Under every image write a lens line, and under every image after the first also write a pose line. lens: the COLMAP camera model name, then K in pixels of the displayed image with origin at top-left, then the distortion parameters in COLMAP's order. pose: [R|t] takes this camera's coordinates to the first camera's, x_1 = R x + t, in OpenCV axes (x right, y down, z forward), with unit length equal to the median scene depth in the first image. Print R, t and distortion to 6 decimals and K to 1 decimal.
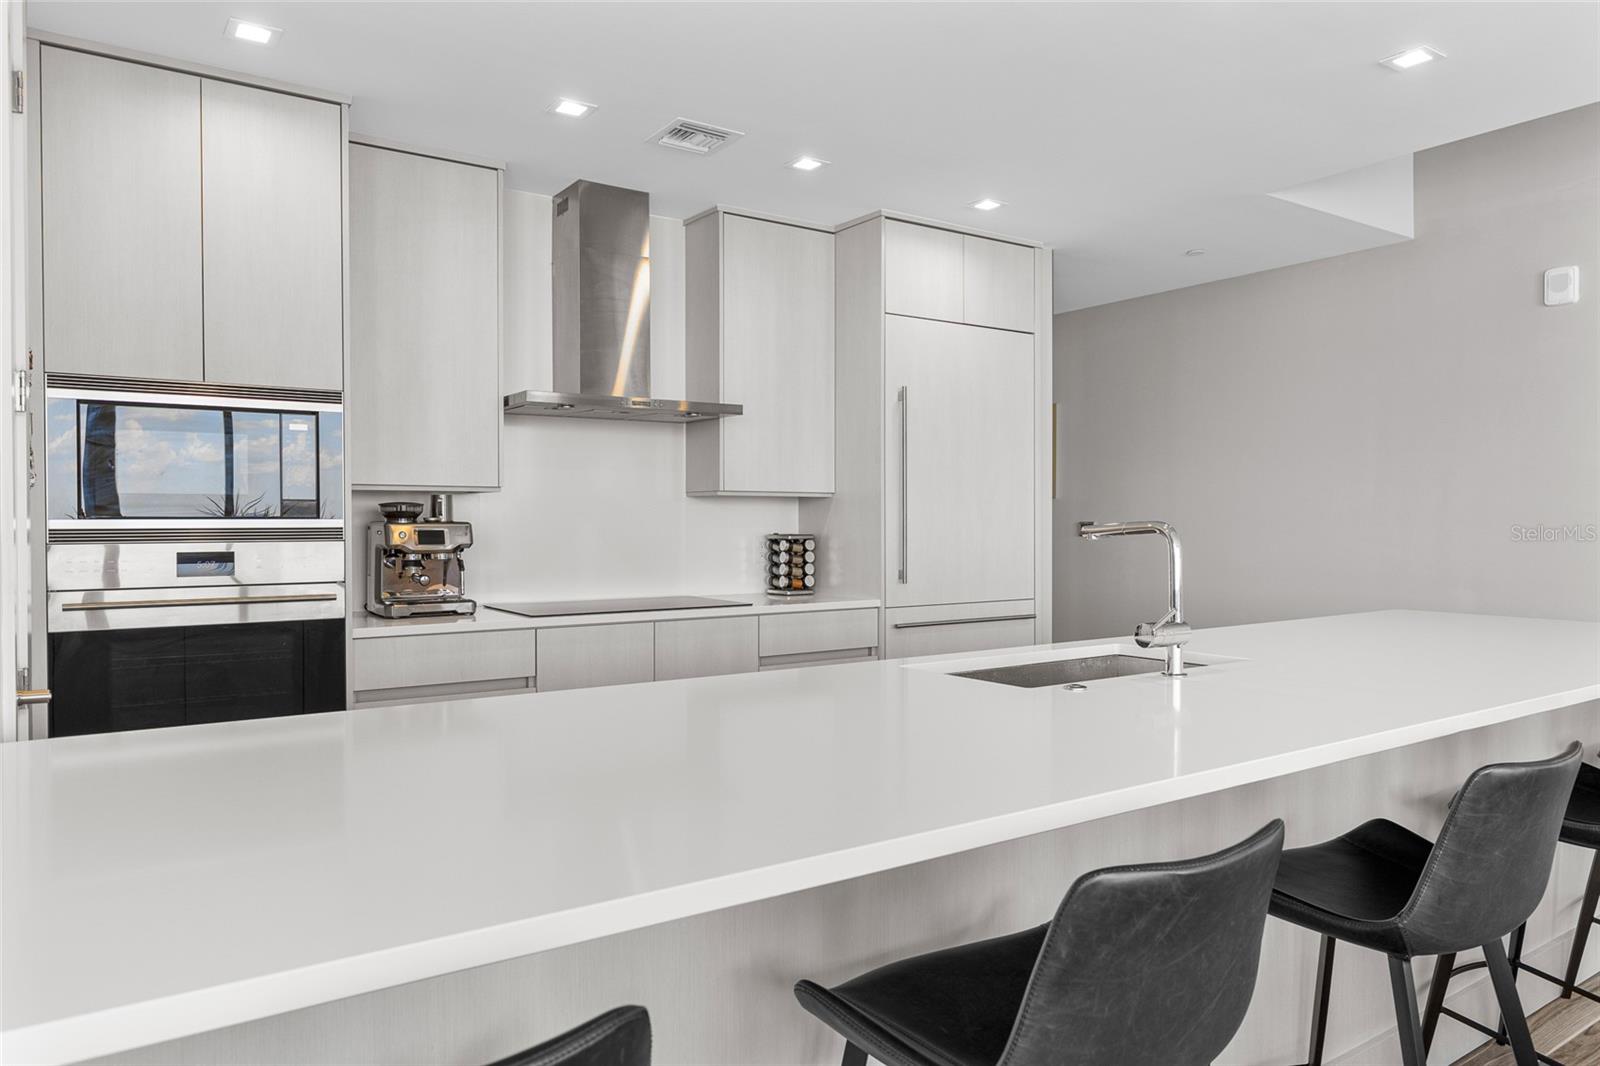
lens RADIAL K [[1093.4, 0, 800.0], [0, 1093.4, 533.0], [0, 0, 1]] dist [-0.001140, -0.000437]
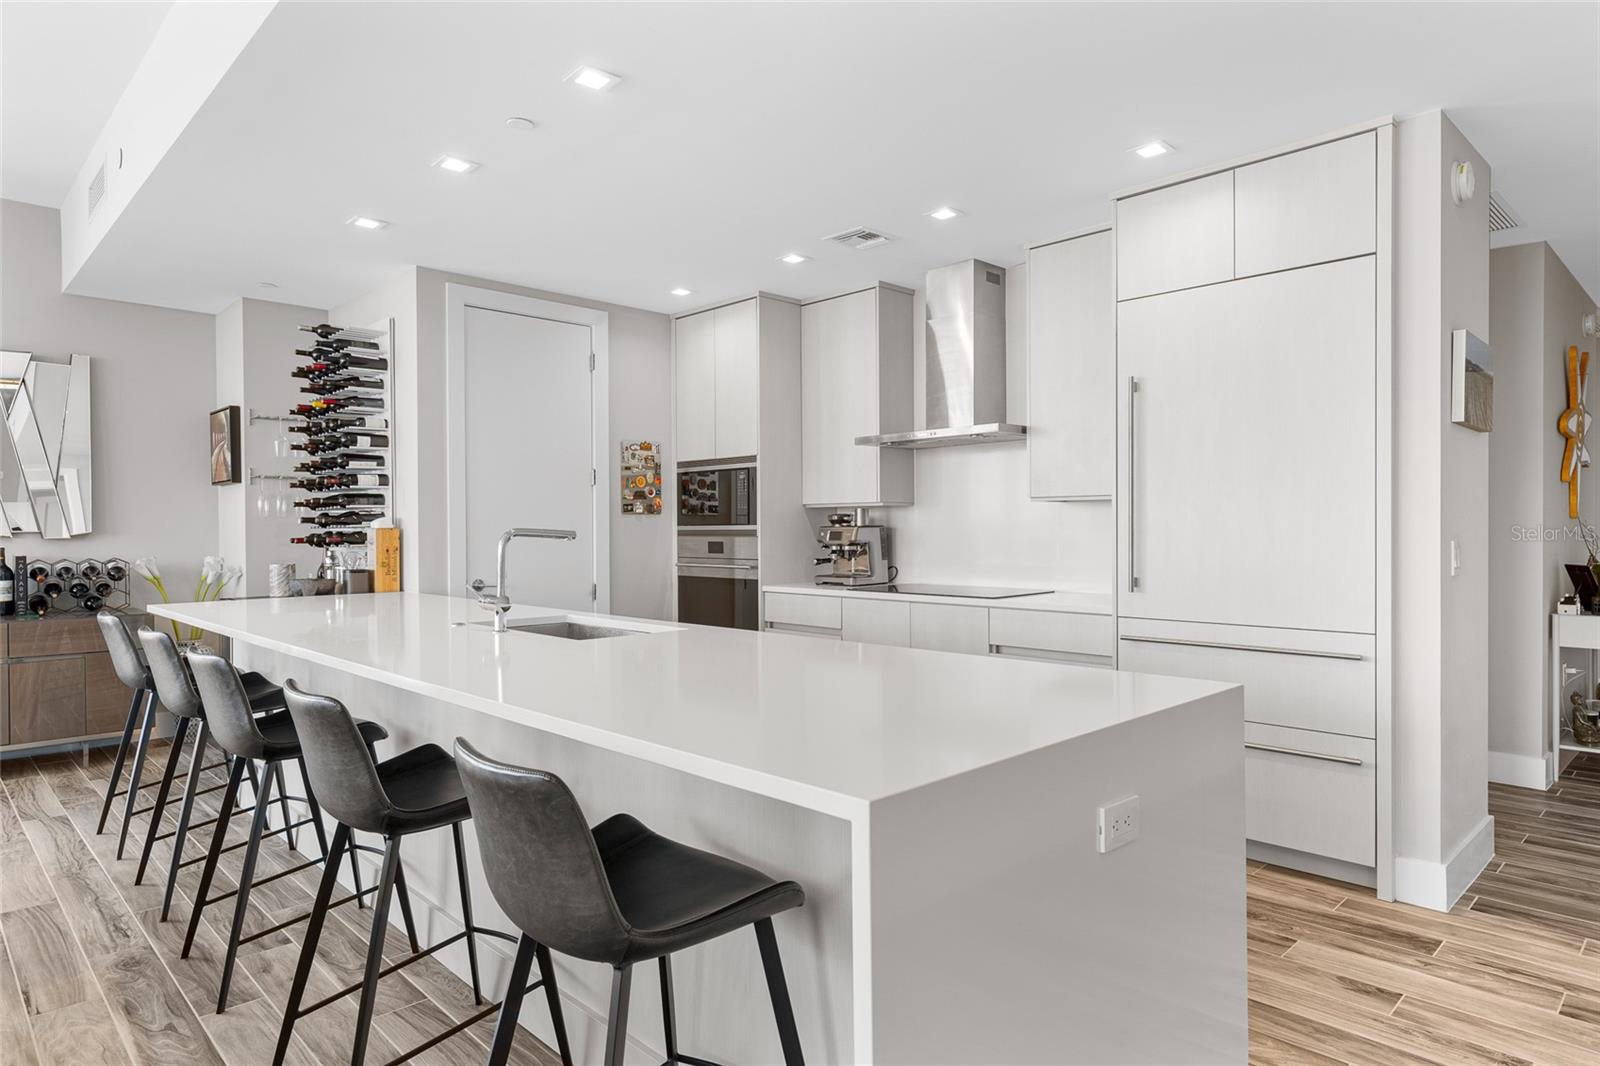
lens RADIAL K [[941.0, 0, 800.0], [0, 941.0, 533.0], [0, 0, 1]] dist [-0.000634, -0.000587]
pose [[0.165599, 0.005596, -0.986177, 1.071640], [-0.005350, 0.999974, 0.004776, -0.007118], [0.986179, 0.004485, 0.165624, 0.768645]]
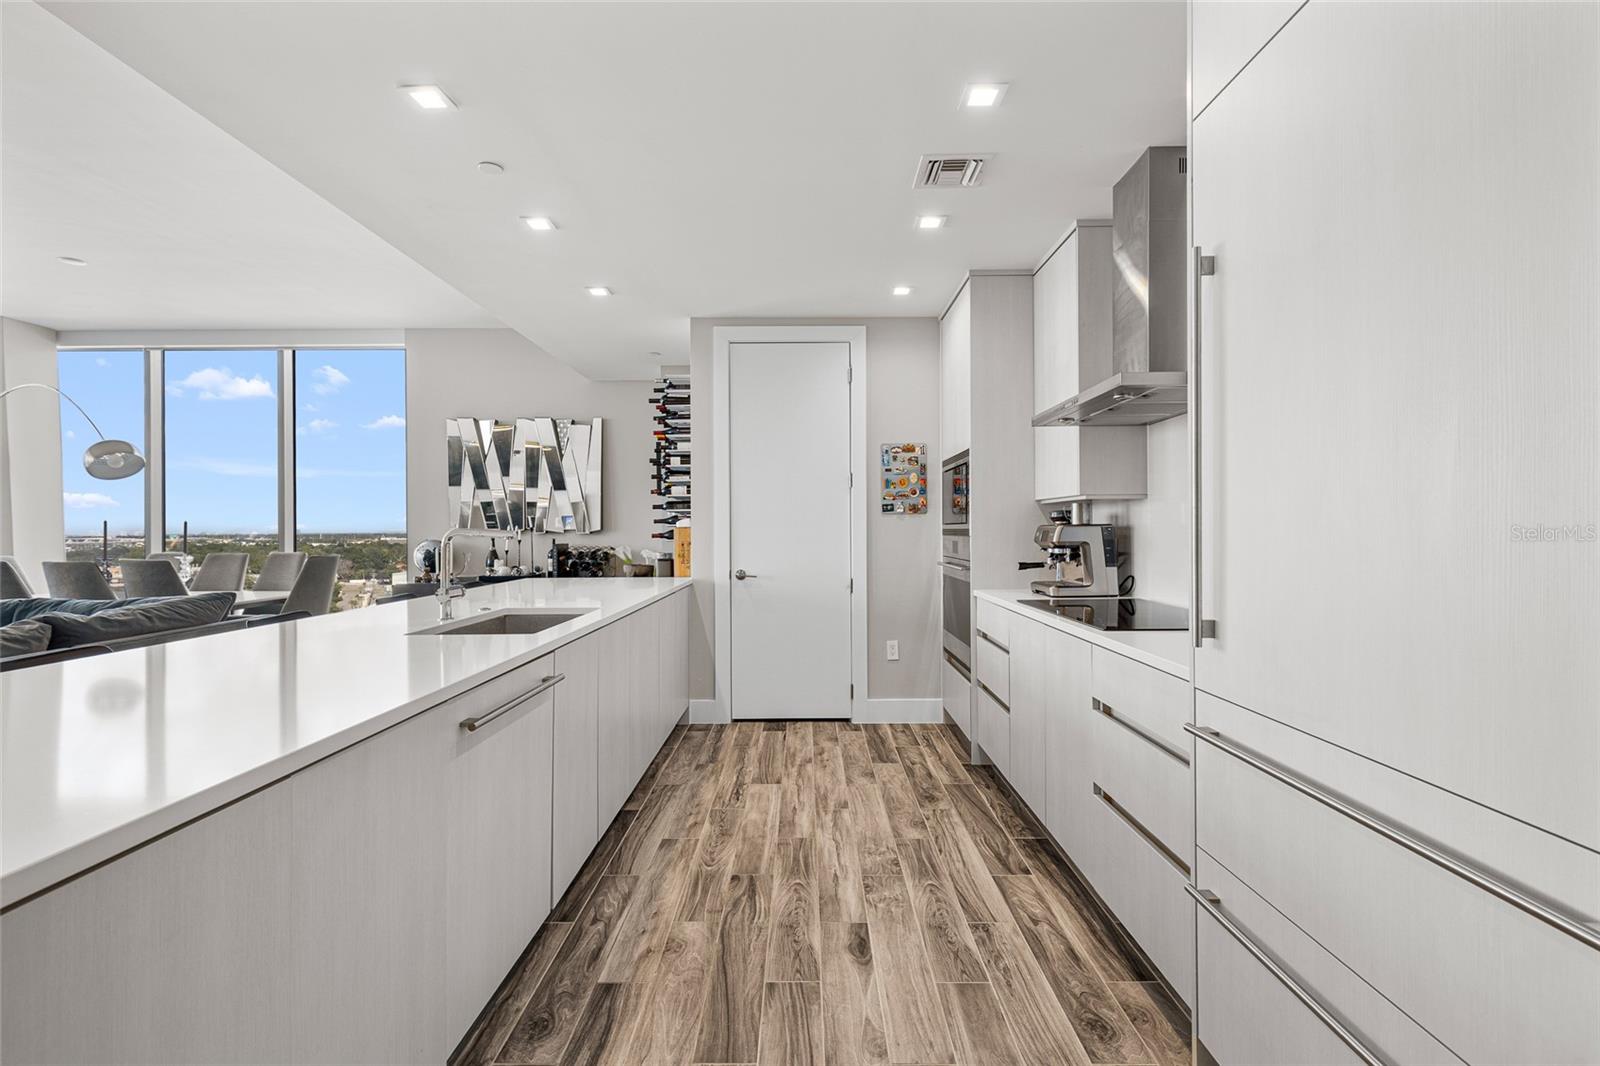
lens RADIAL K [[718.3, 0, 802.6], [0, 718.3, 530.2], [0, 0, 1]] dist [0.000794, -0.000456]
pose [[-0.570595, 0.005451, -0.821214, 0.601232], [-0.003262, 0.999955, 0.008904, -0.011496], [0.821225, 0.007759, -0.570552, 1.343370]]
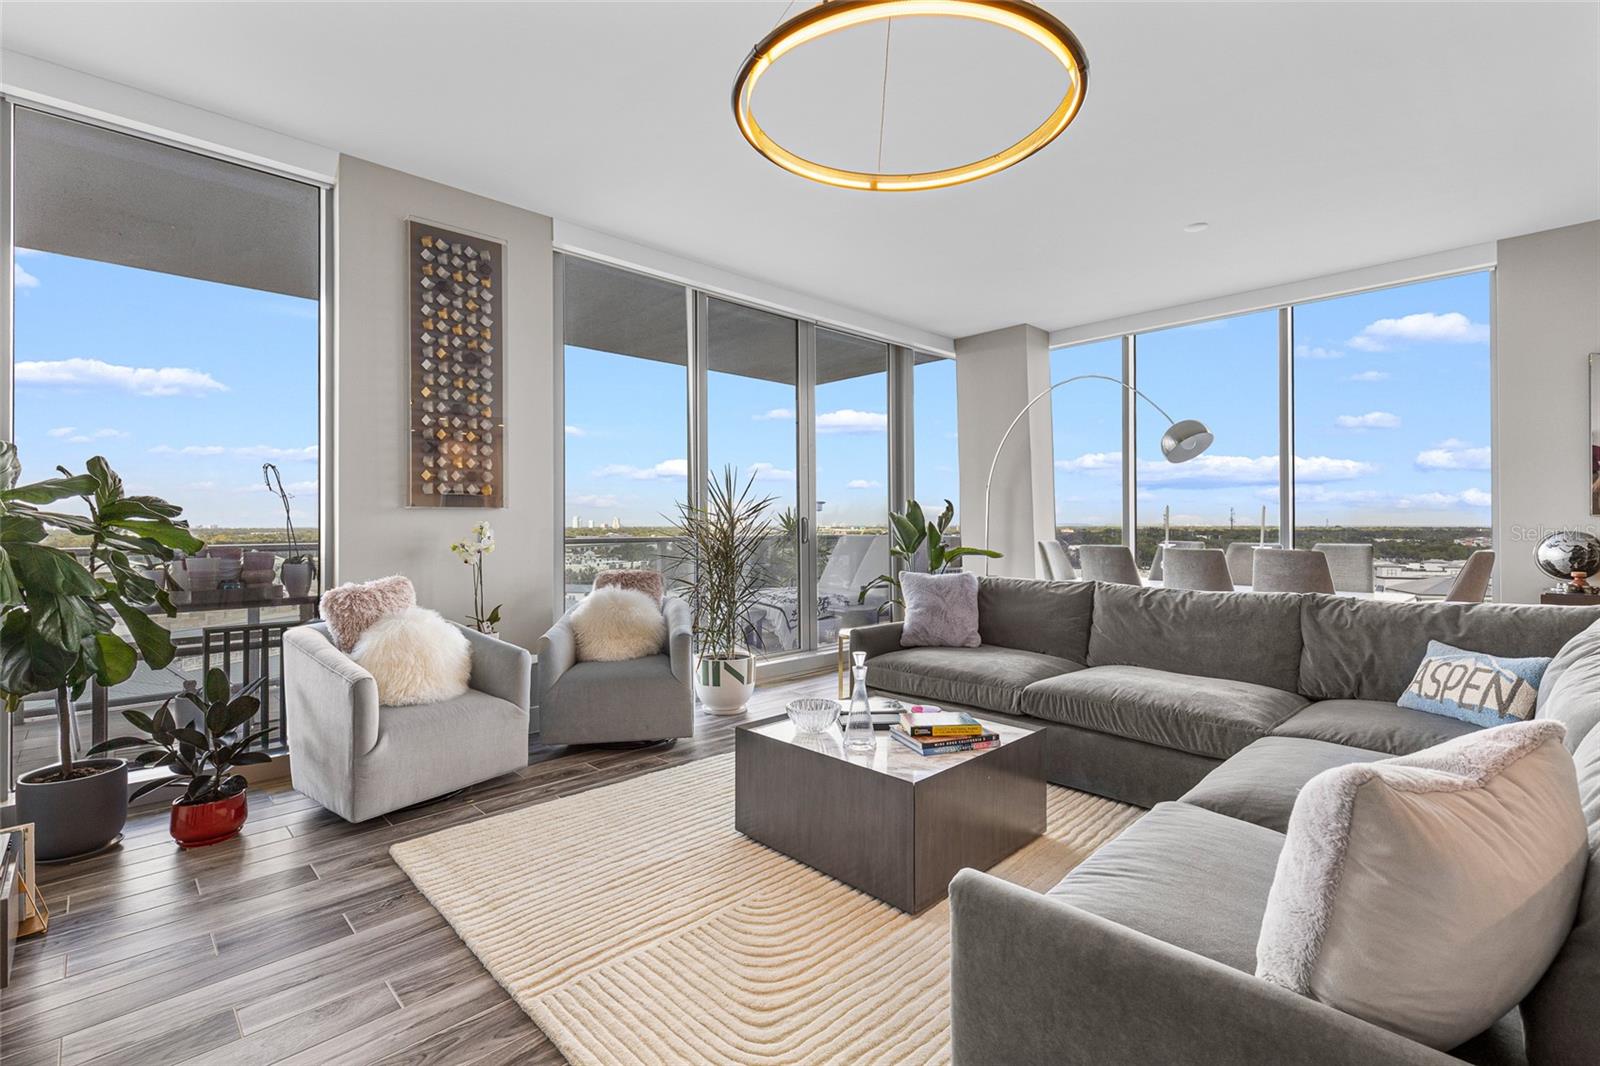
lens RADIAL K [[726.8, 0, 804.2], [0, 726.8, 519.4], [0, 0, 1]] dist [0.001040, -0.000368]
pose [[-0.986216, 0.001068, -0.165462, 1.154596], [0.000549, 0.999995, 0.003183, 0.006049], [0.165464, 0.003048, -0.986211, 0.593397]]
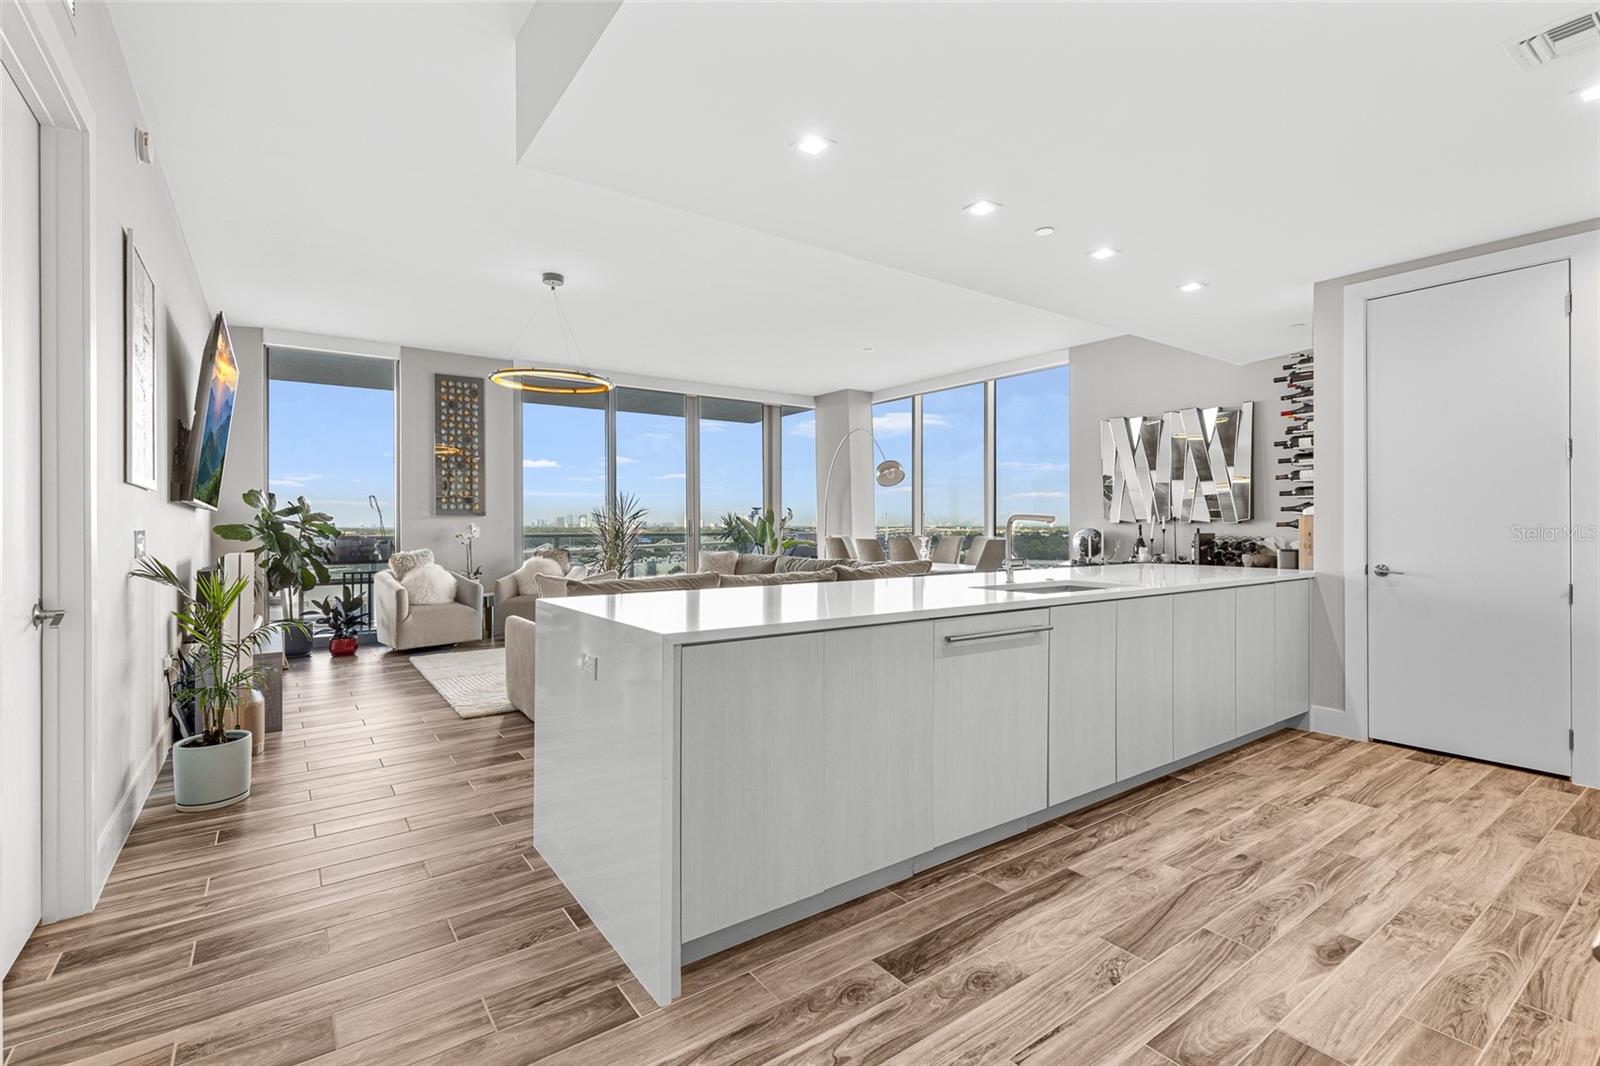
lens RADIAL K [[723.0, 0, 801.6], [0, 723.0, 524.6], [0, 0, 1]] dist [0.002174, -0.000335]
pose [[-0.999808, 0.002496, -0.019459, 0.513484], [0.002297, 0.999945, 0.010244, -0.002797], [0.019484, 0.010197, -0.999758, 1.599075]]
